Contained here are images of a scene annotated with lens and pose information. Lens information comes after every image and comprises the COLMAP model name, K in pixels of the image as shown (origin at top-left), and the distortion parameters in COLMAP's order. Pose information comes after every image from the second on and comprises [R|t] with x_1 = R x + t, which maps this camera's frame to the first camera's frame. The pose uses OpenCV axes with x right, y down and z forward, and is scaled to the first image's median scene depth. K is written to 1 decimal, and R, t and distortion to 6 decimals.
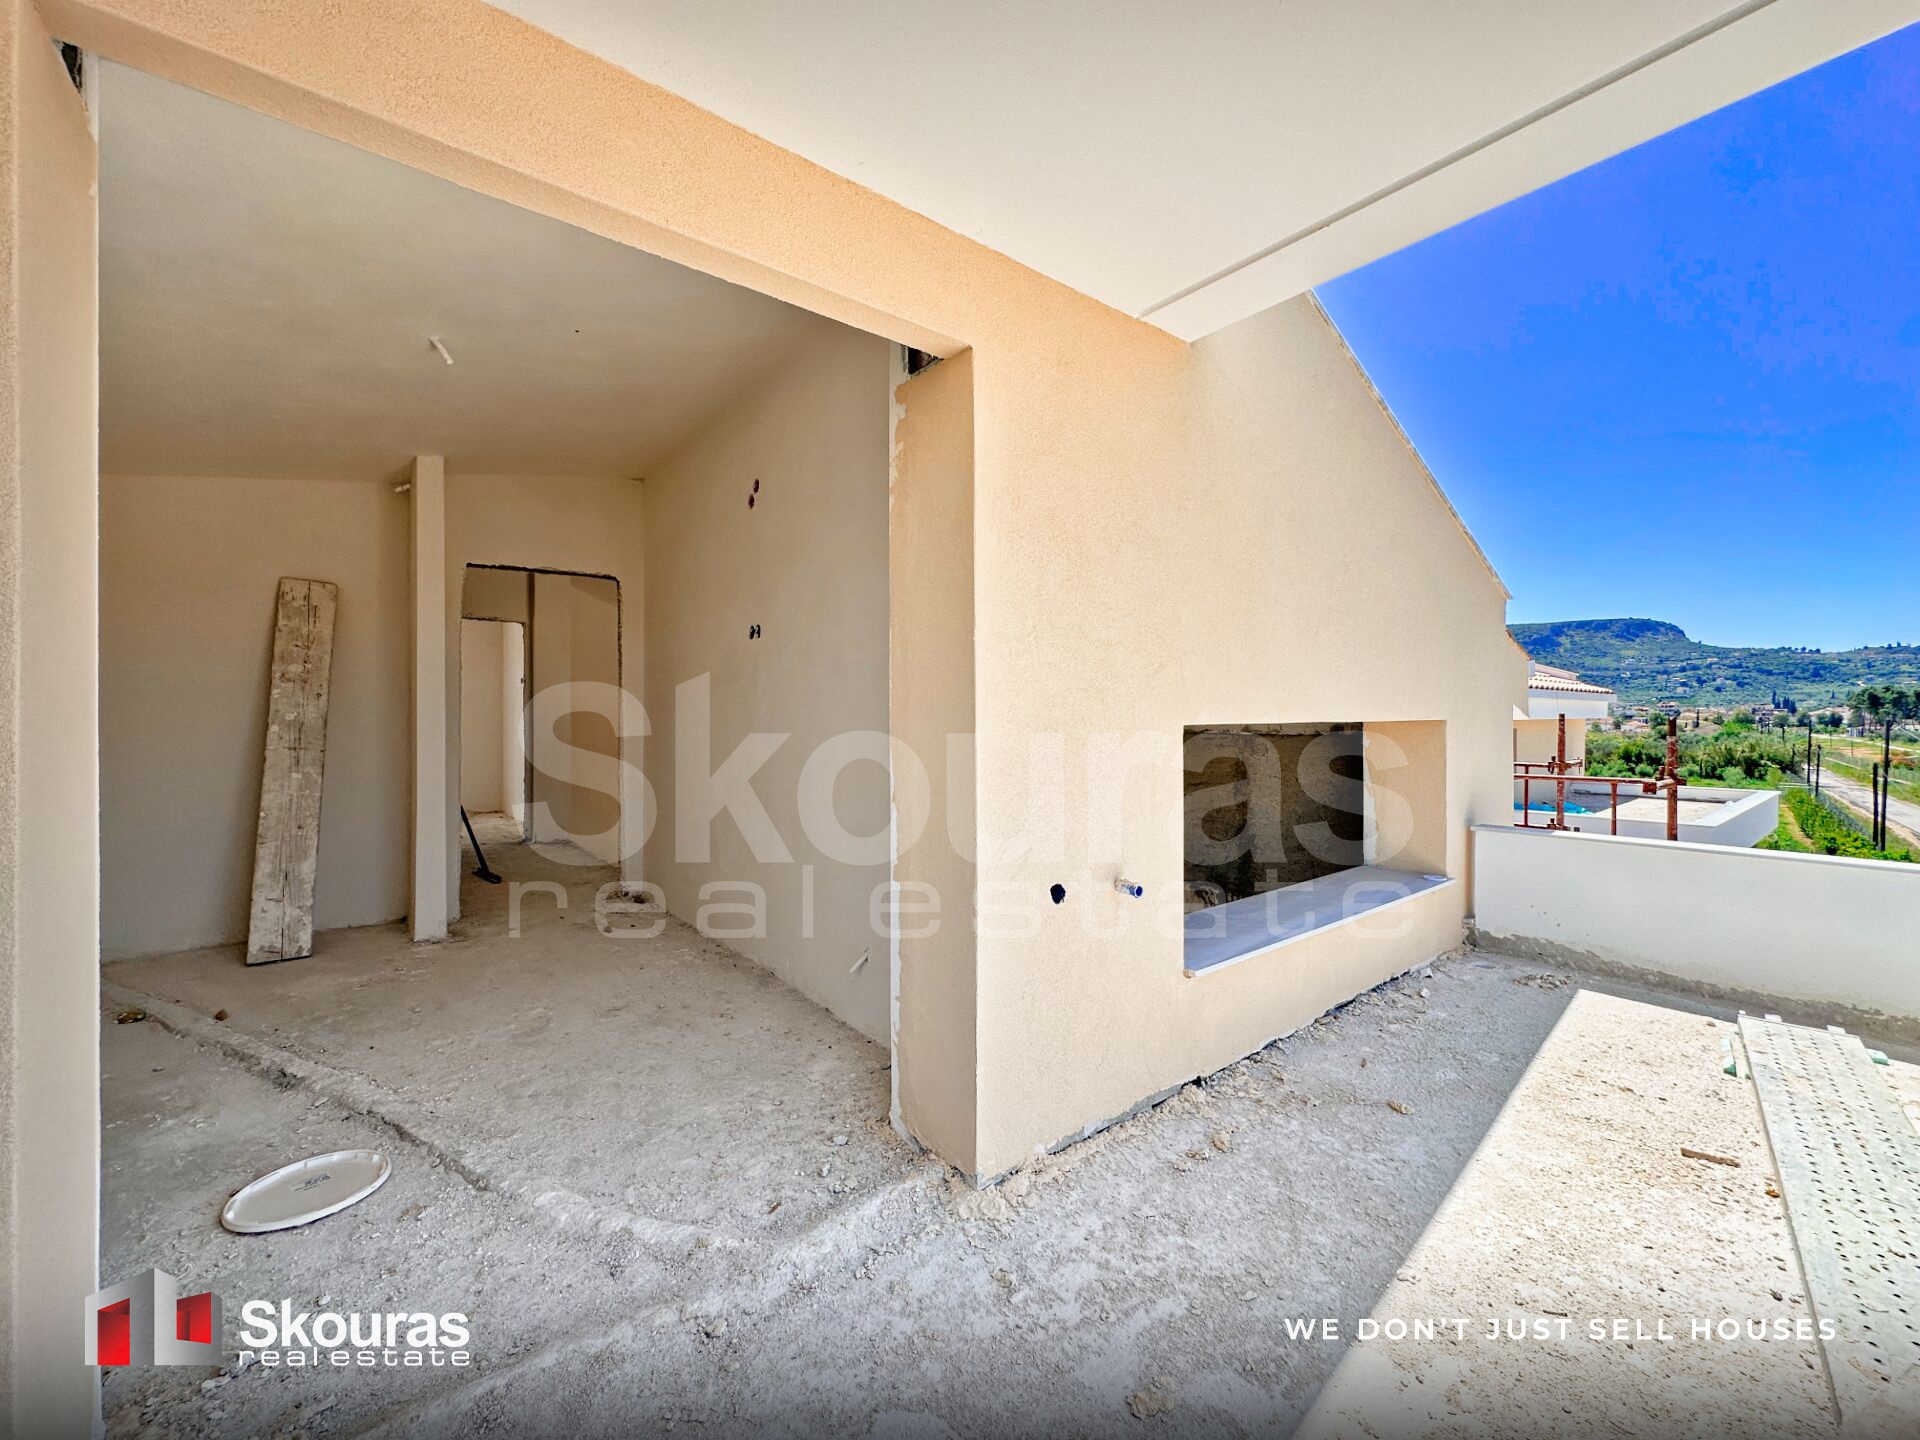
lens RADIAL K [[771.7, 0, 957.0], [0, 771.7, 712.8], [0, 0, 1]] dist [-0.002211, -0.000075]
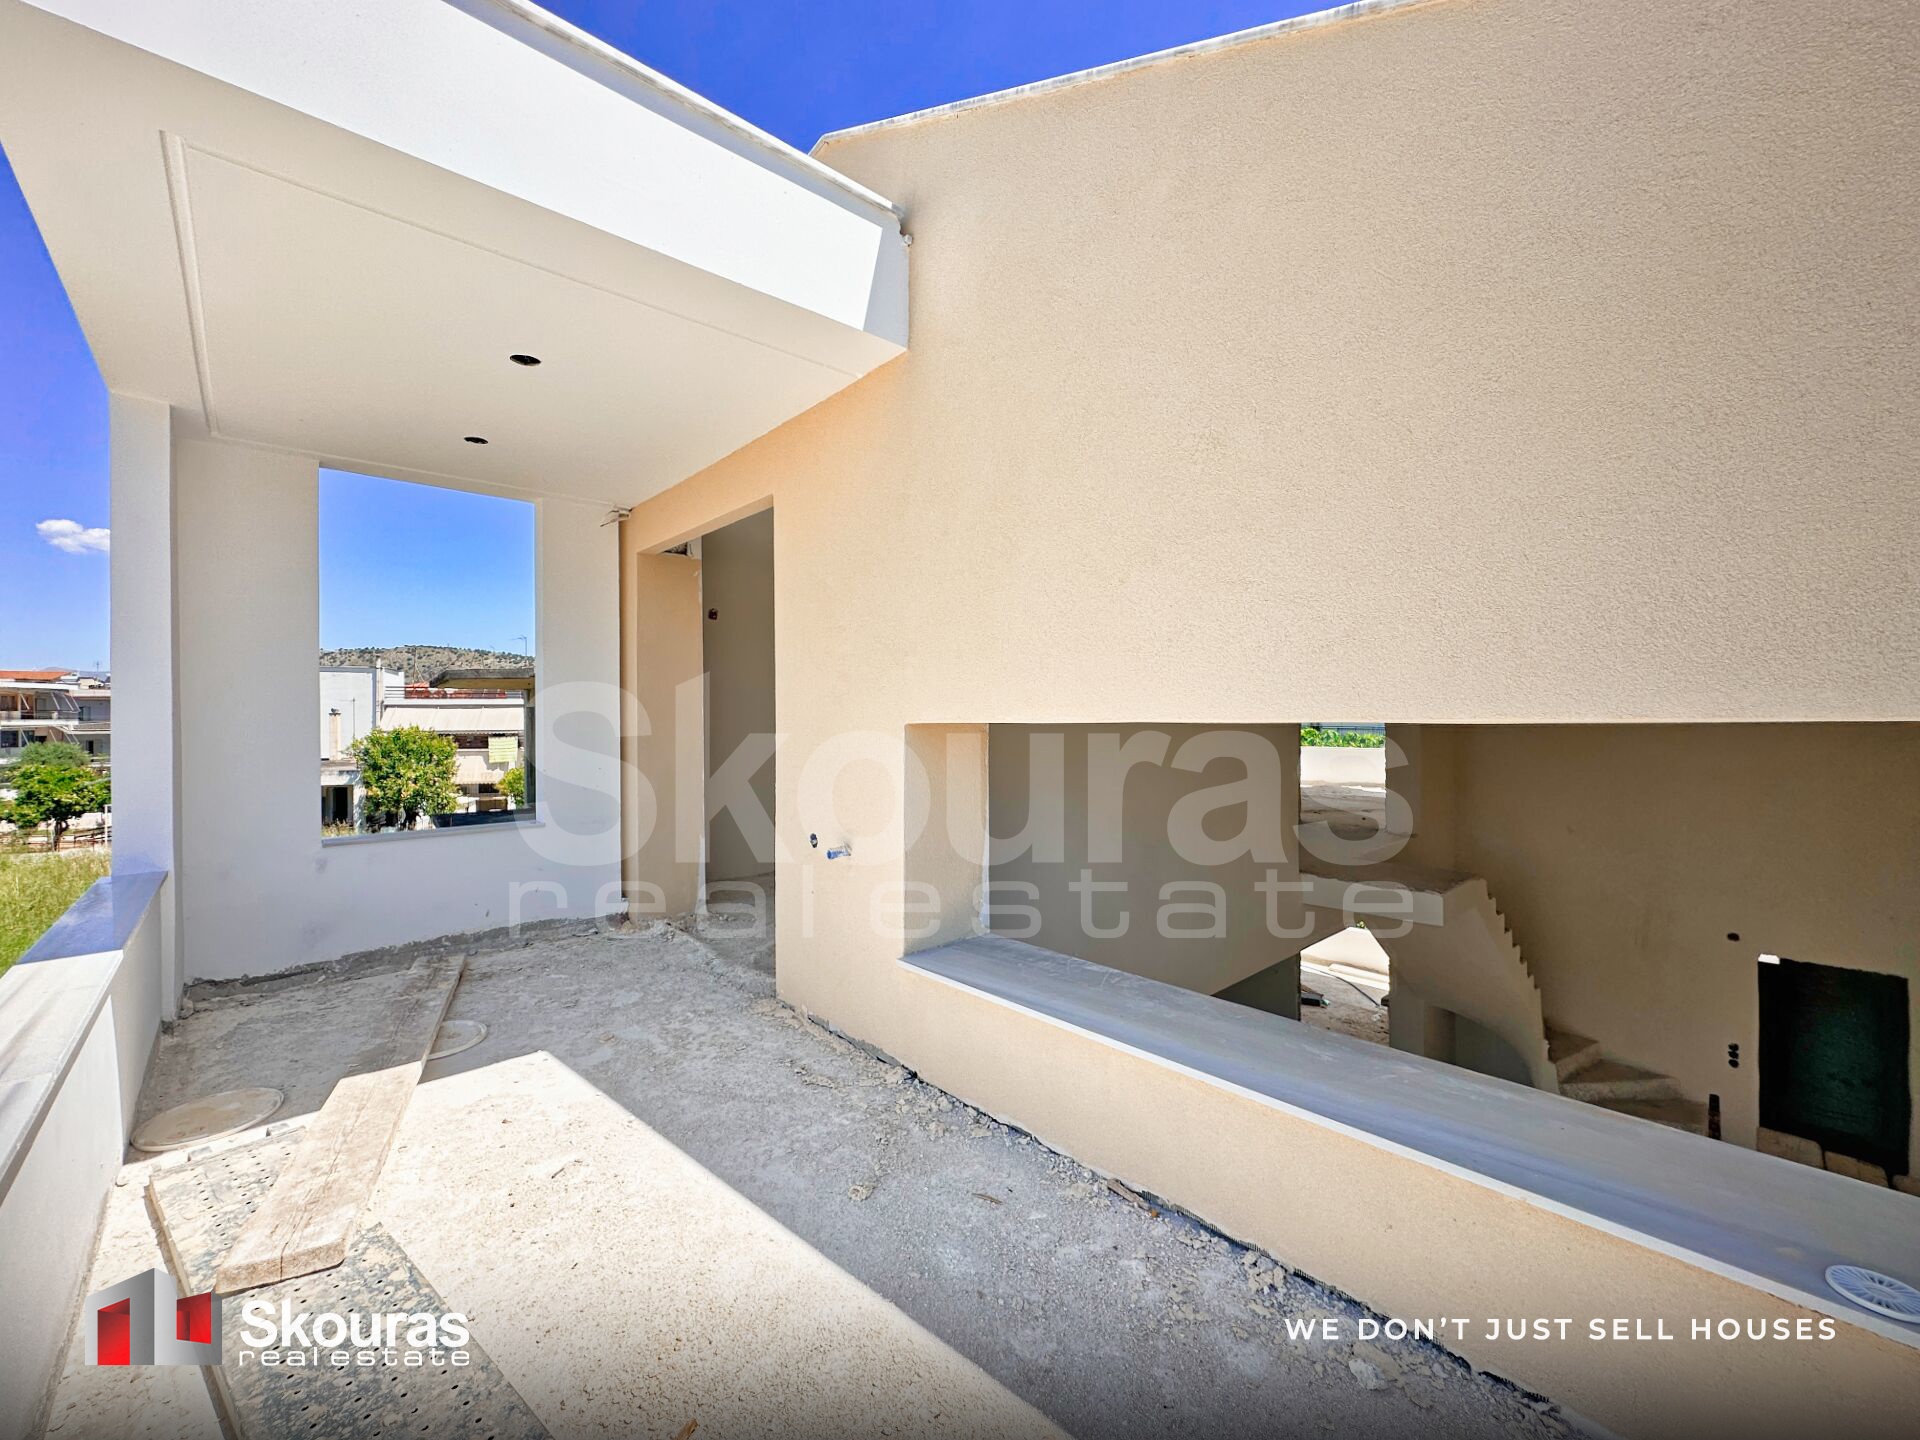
lens RADIAL K [[771.7, 0, 957.0], [0, 771.7, 712.8], [0, 0, 1]] dist [-0.002211, -0.000075]
pose [[0.072221, 0.001346, -0.997388, 1.510655], [0.010044, 0.999947, 0.002076, -0.000688], [0.997338, -0.010167, 0.072204, 1.123936]]
